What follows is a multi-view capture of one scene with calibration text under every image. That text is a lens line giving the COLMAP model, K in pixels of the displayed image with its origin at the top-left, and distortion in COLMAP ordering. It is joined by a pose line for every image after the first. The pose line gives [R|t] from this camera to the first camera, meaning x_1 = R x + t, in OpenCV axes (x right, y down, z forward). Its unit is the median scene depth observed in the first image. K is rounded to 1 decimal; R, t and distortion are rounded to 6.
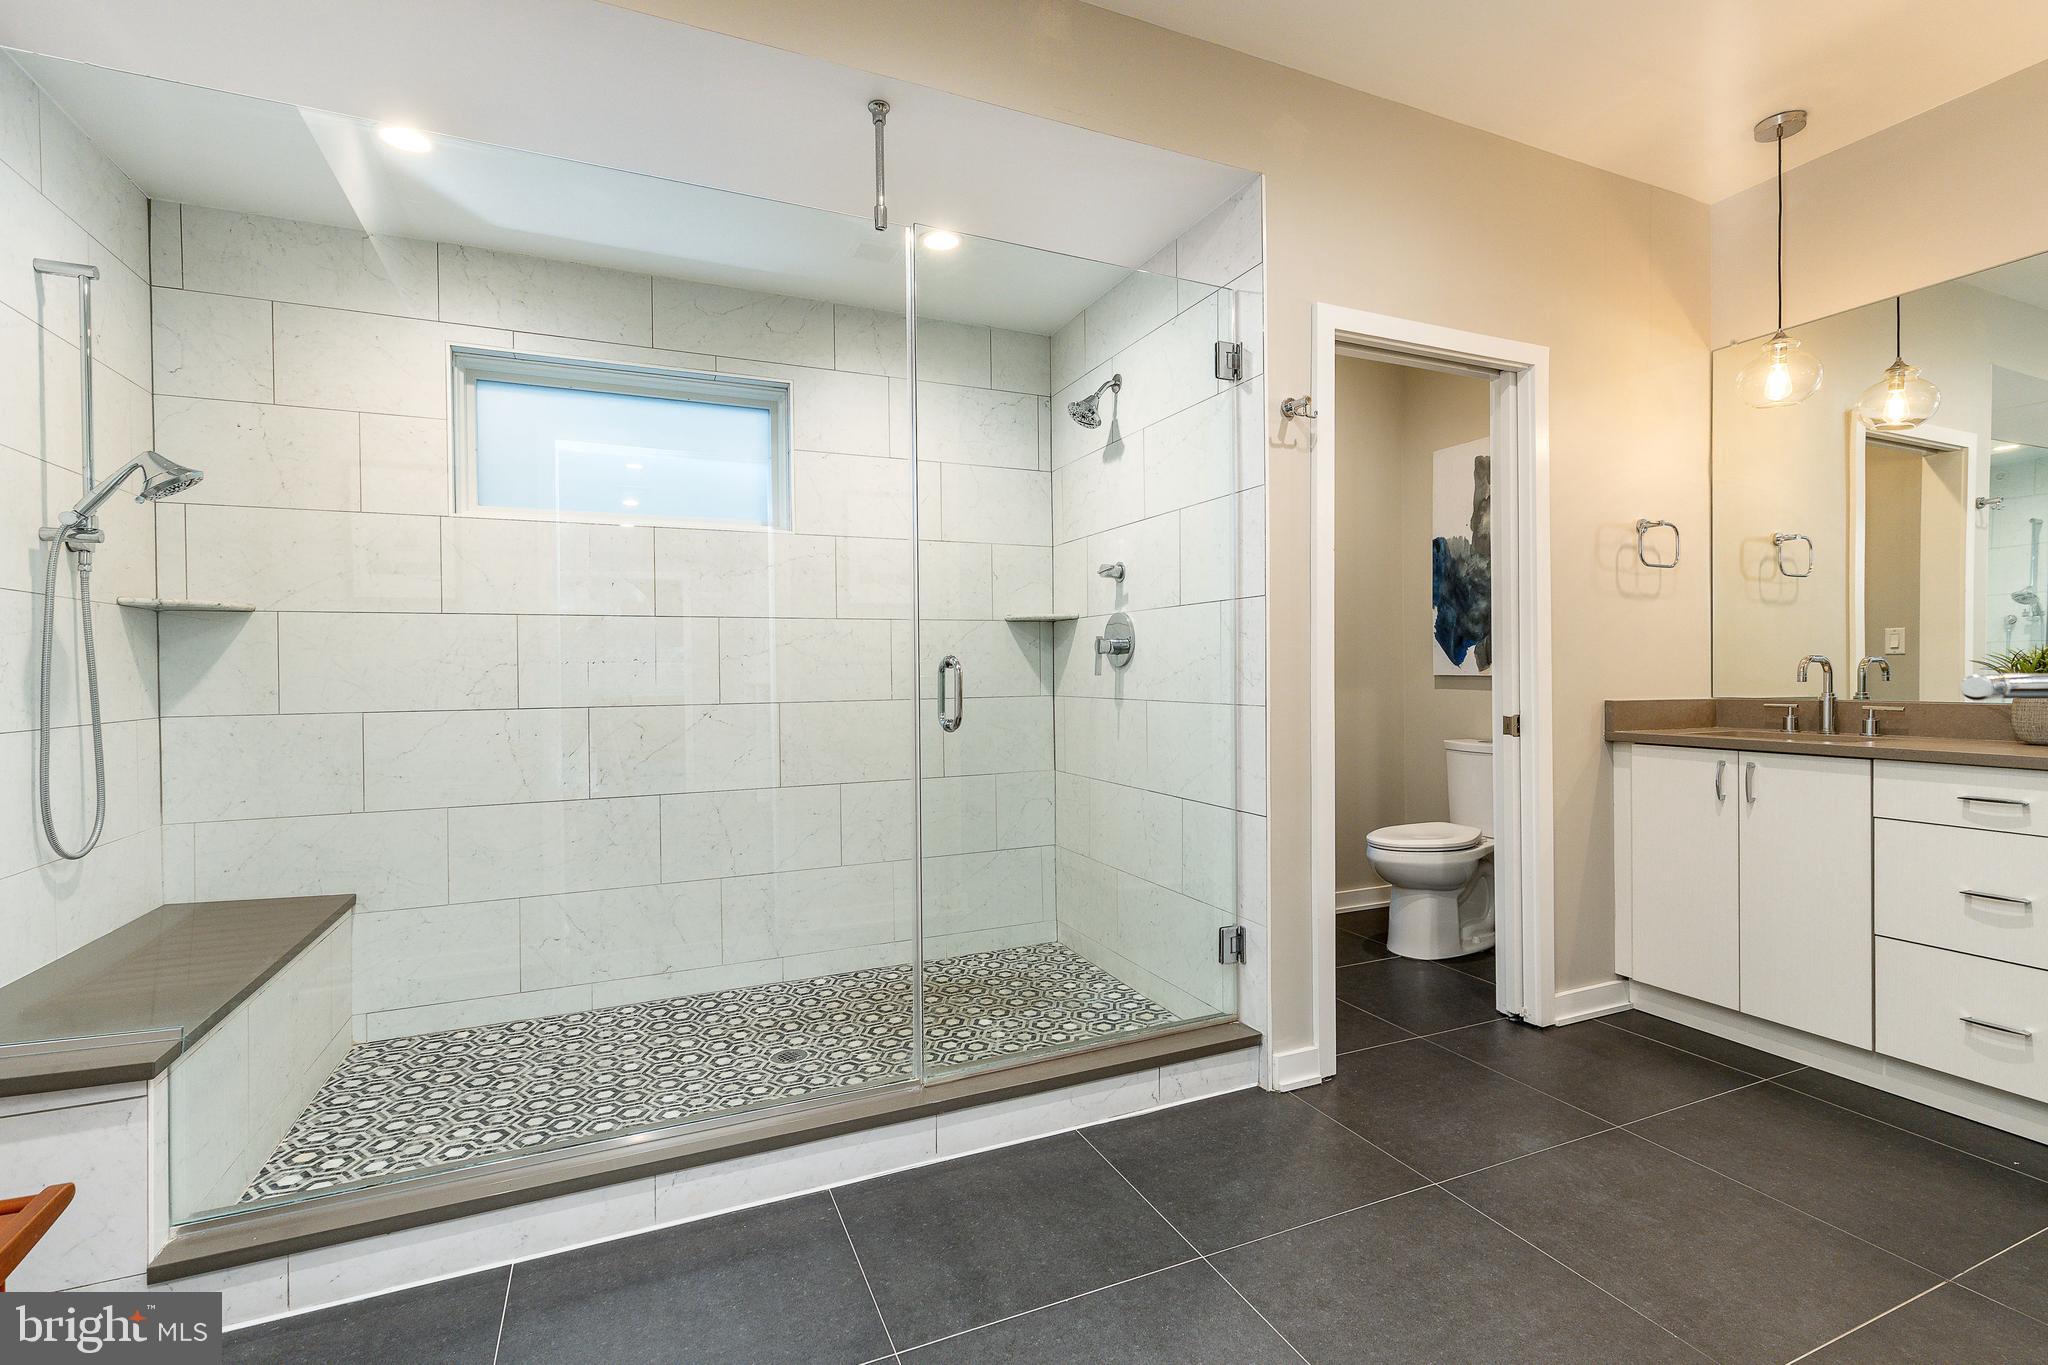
lens RADIAL K [[919.0, 0, 1017.8], [0, 919.0, 683.6], [0, 0, 1]] dist [0.010477, -0.001850]
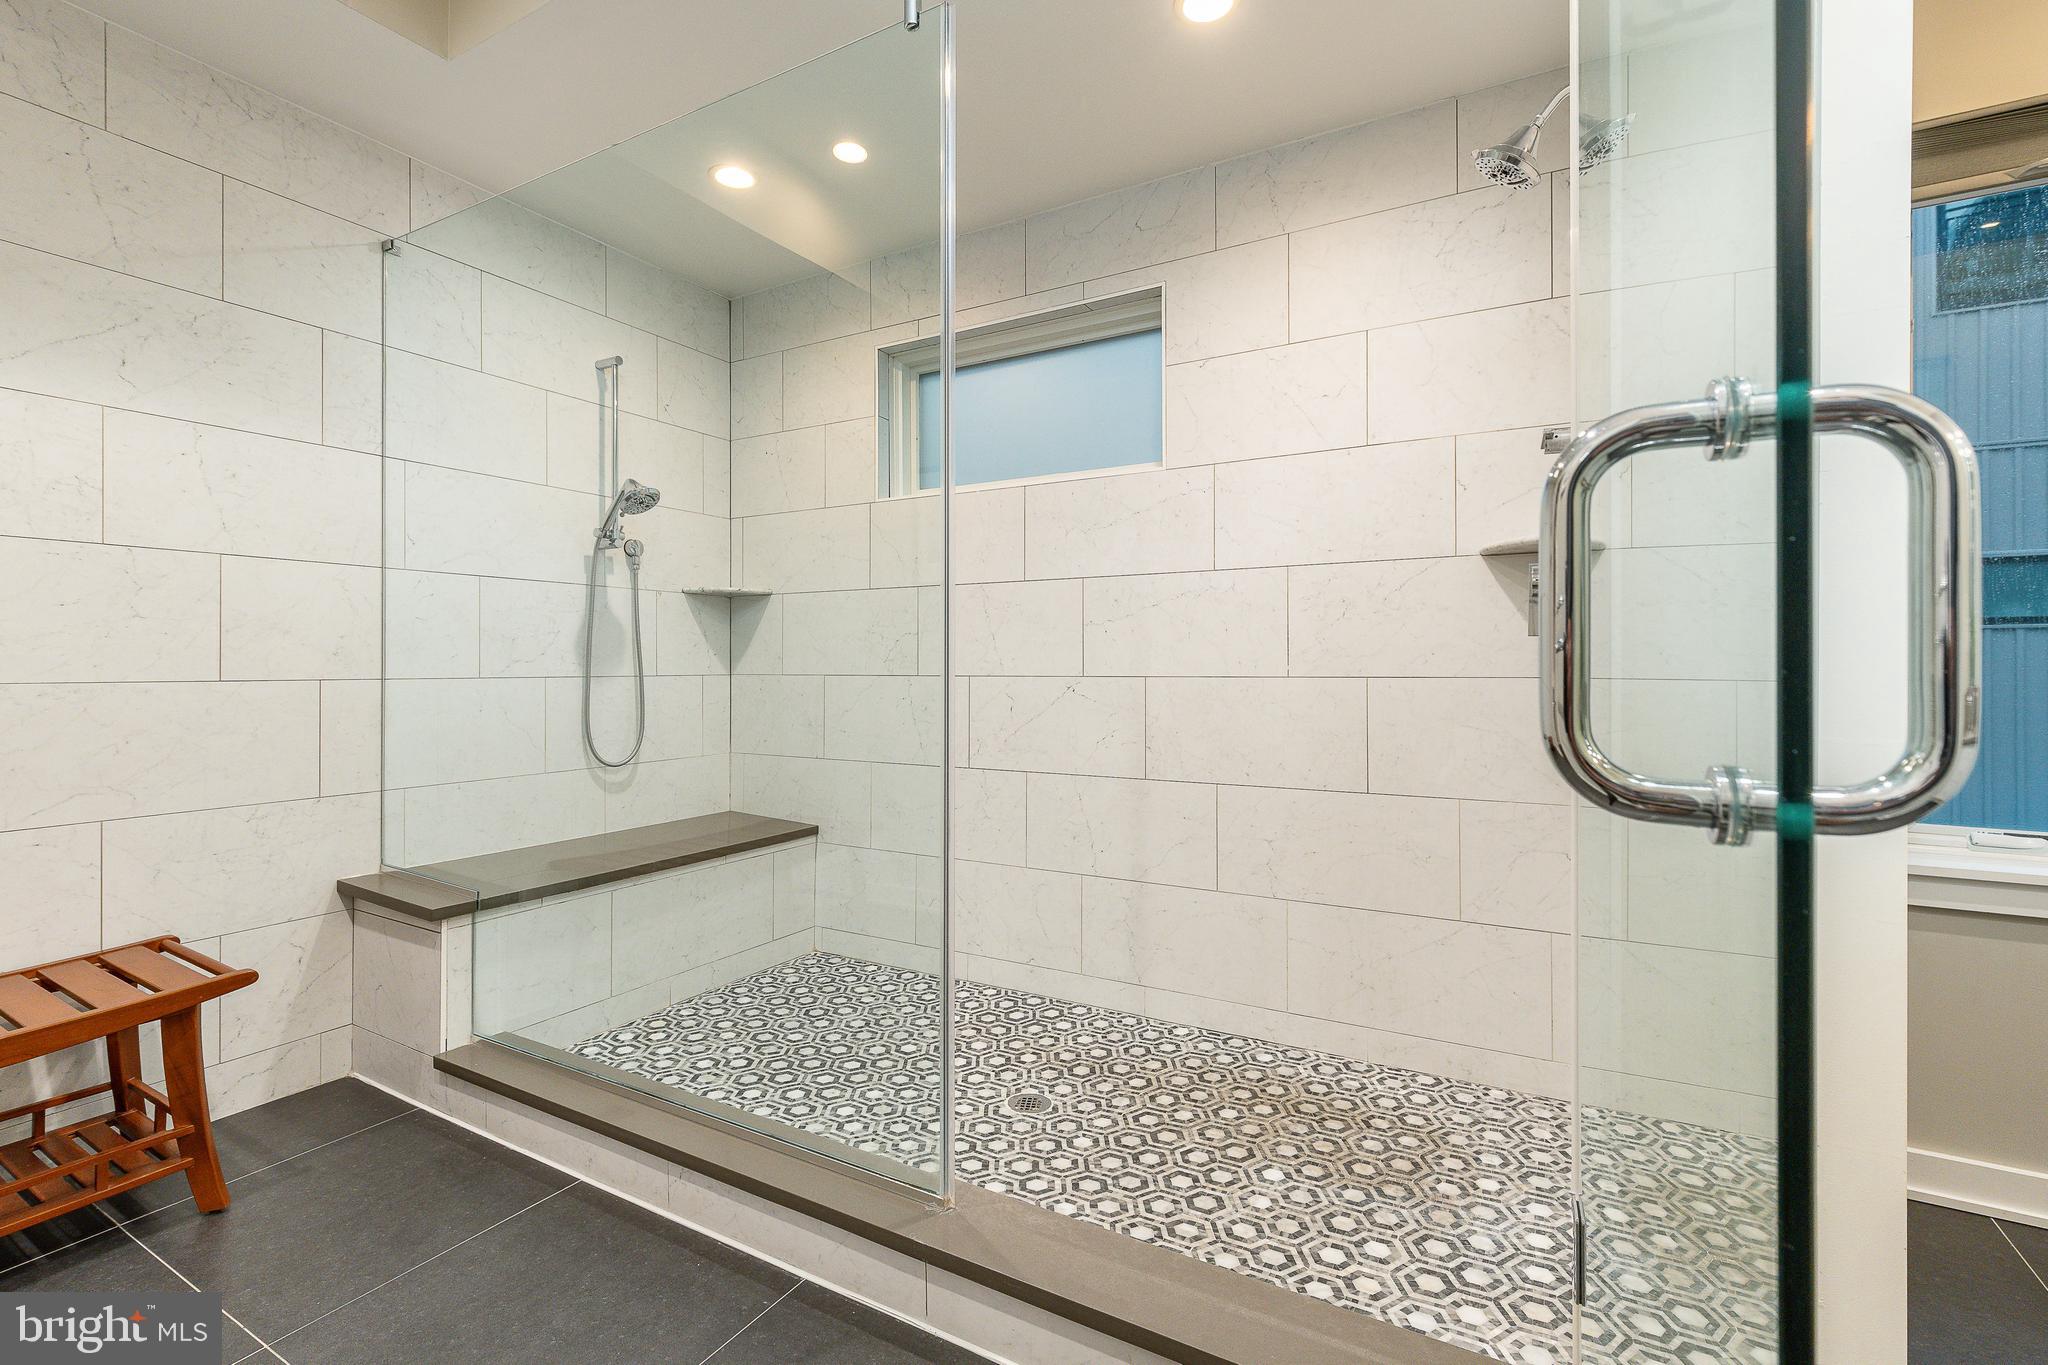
lens RADIAL K [[919.0, 0, 1026.6], [0, 919.0, 665.8], [0, 0, 1]] dist [0.010477, -0.001850]
pose [[0.593063, 0.011249, -0.805078, 0.397488], [-0.014432, 0.999890, 0.003339, 0.011421], [0.805027, 0.009639, 0.593160, 0.495559]]
